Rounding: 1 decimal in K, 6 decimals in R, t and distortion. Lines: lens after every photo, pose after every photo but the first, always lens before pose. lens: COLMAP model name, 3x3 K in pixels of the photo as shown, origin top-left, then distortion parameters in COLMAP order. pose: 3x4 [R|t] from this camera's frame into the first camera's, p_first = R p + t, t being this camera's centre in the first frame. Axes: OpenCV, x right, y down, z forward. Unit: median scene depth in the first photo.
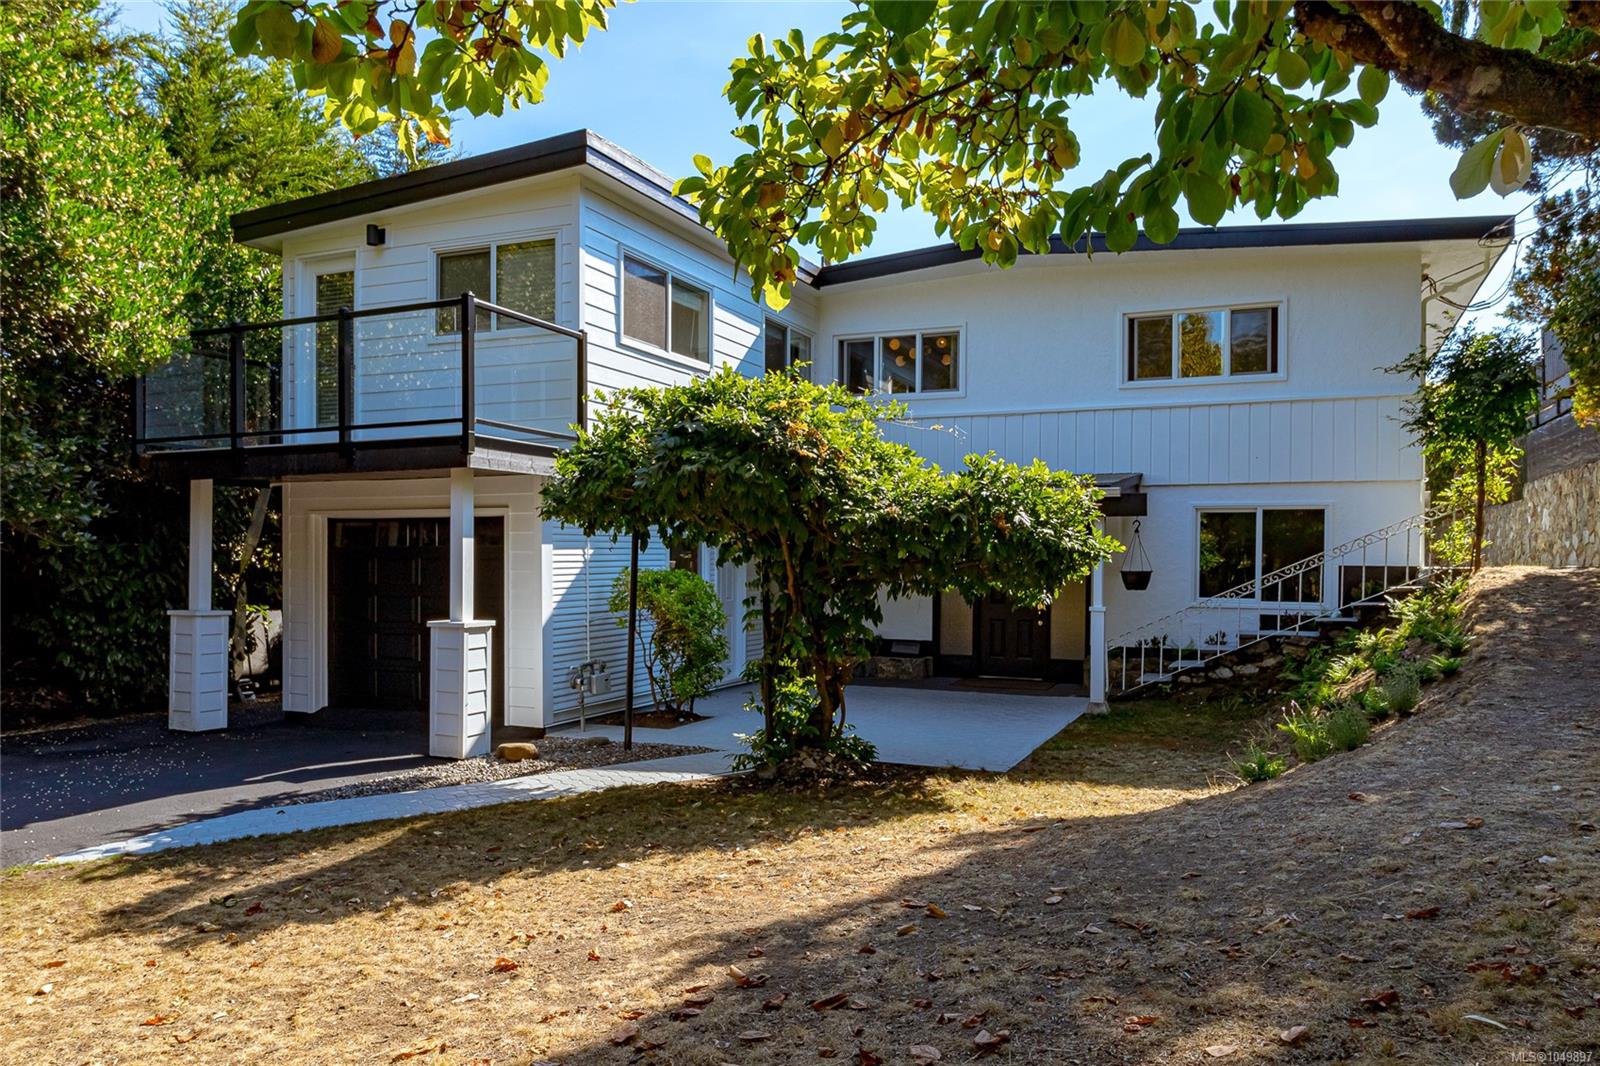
lens RADIAL K [[1142.9, 0, 800.5], [0, 1142.9, 554.7], [0, 0, 1]] dist [0.004148, 0.000903]
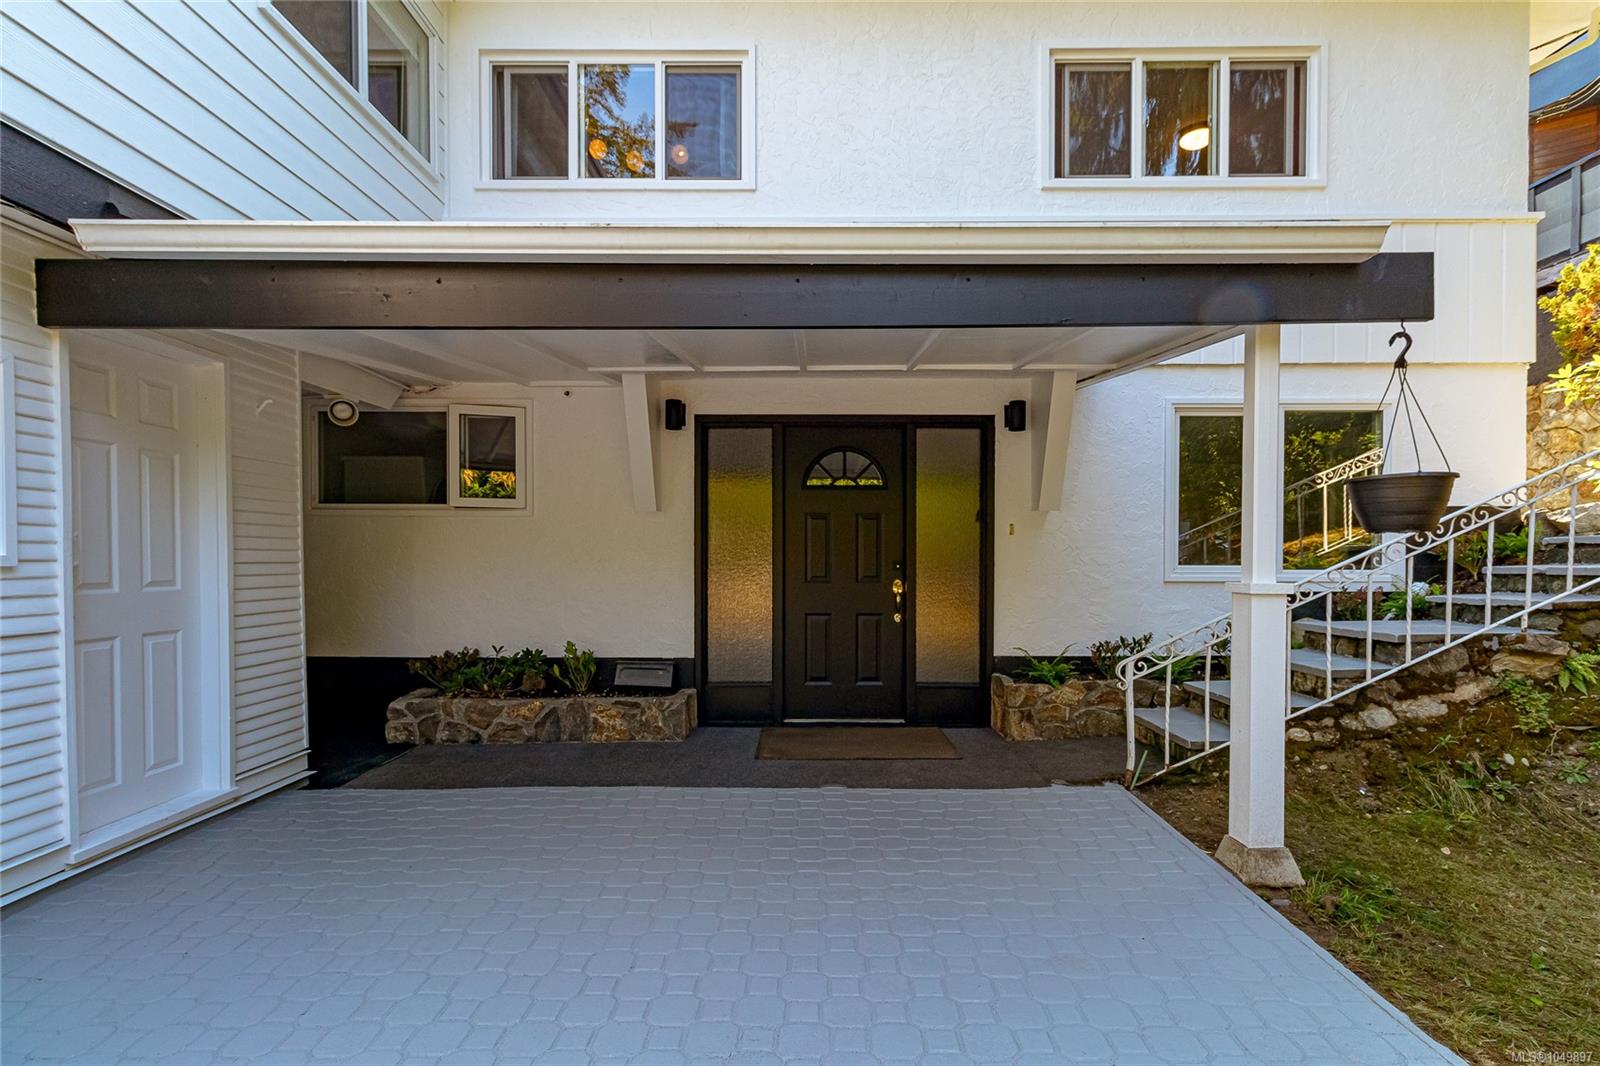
lens RADIAL K [[736.7, 0, 807.1], [0, 736.7, 571.2], [0, 0, 1]] dist [0.001104, 0.000007]
pose [[0.915420, -0.015692, 0.402194, 0.033523], [0.007345, 0.999725, 0.022288, 0.034731], [-0.402433, -0.017449, 0.915283, 0.826128]]
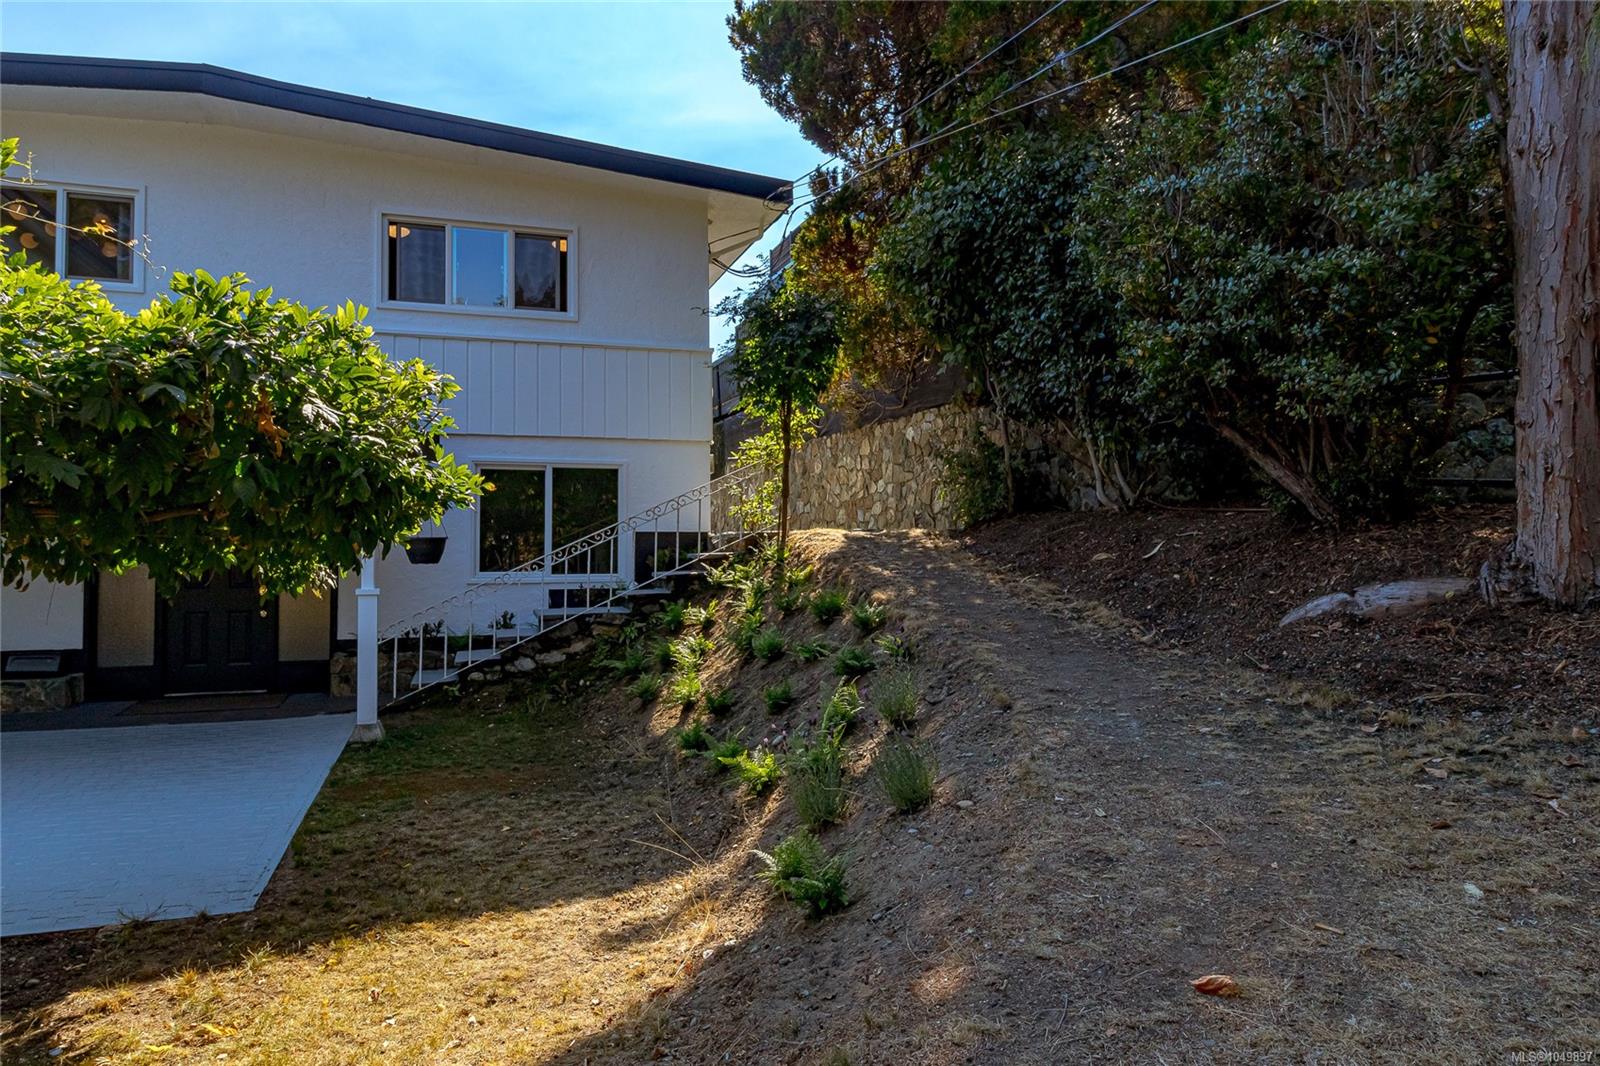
lens RADIAL K [[994.8, 0, 797.4], [0, 994.8, 517.4], [0, 0, 1]] dist [-0.002492, 0.001224]
pose [[0.739754, 0.006851, 0.672842, 0.040173], [0.005907, 0.999844, -0.016675, 0.012838], [-0.672851, 0.016310, 0.739598, 0.353780]]
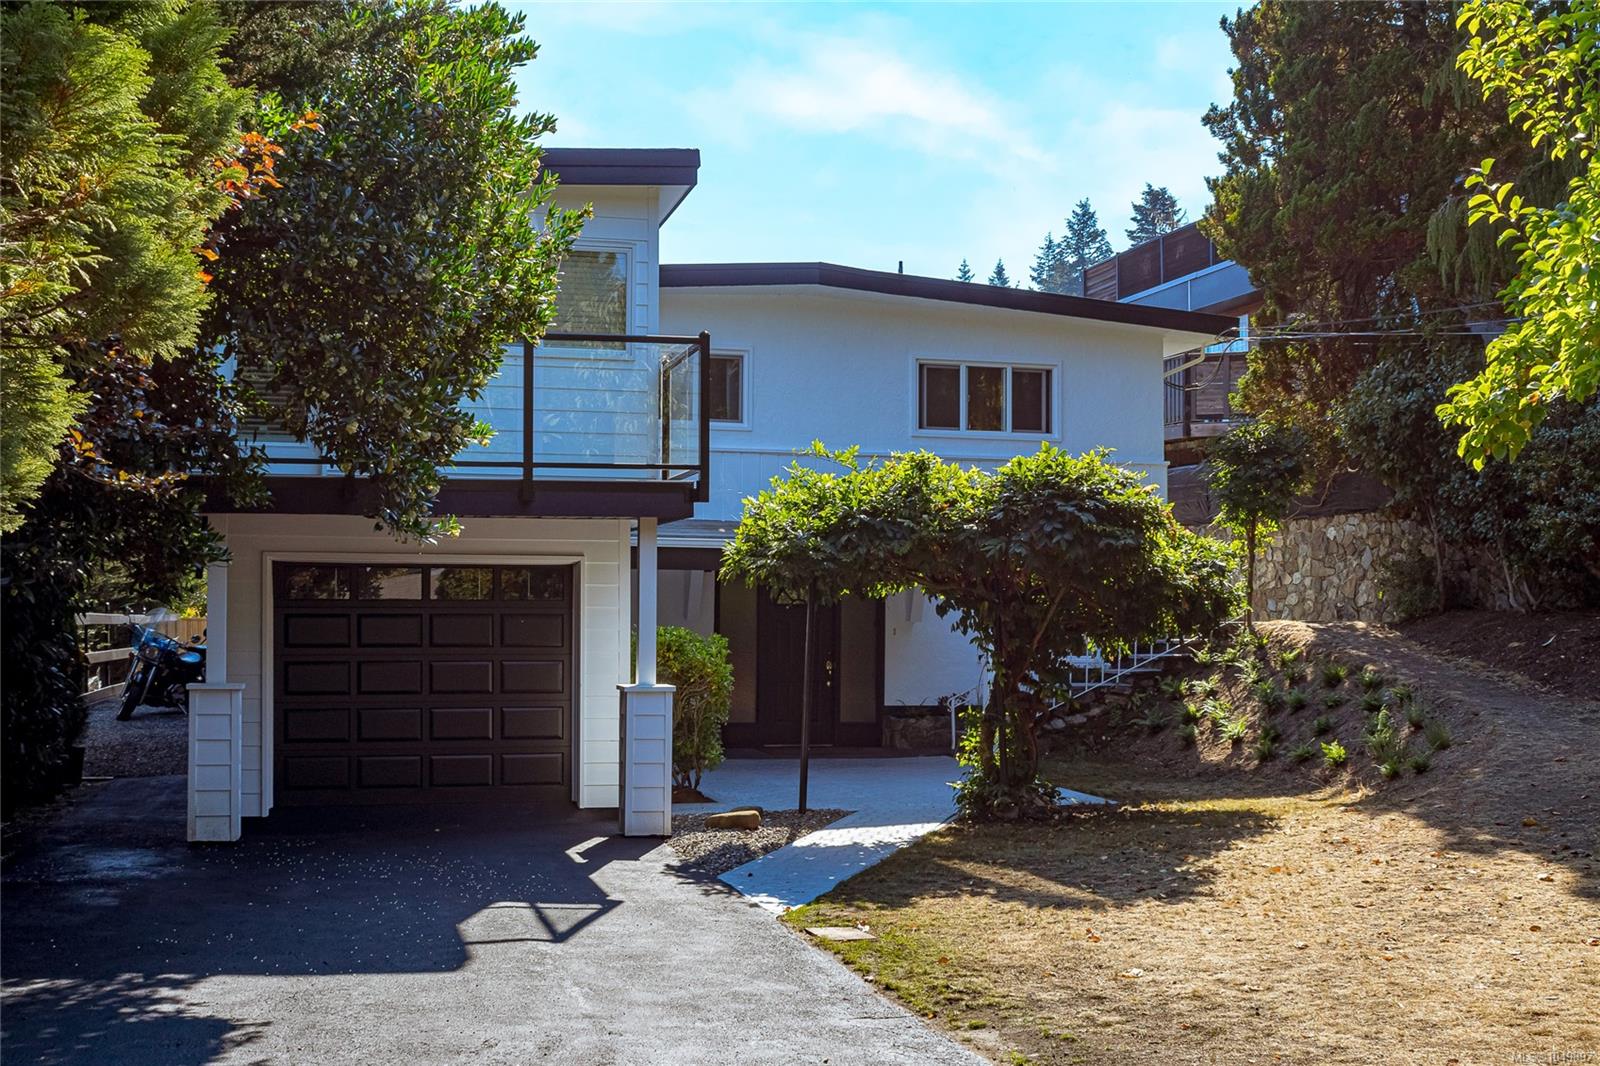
lens RADIAL K [[1897.5, 0, 800.7], [0, 1897.5, 587.0], [0, 0, 1]] dist [-0.017279, 0.011765]
pose [[0.766372, 0.007713, 0.642351, -0.932329], [-0.003457, 0.999963, -0.007883, -0.007120], [-0.642388, 0.003821, 0.766370, -0.178025]]
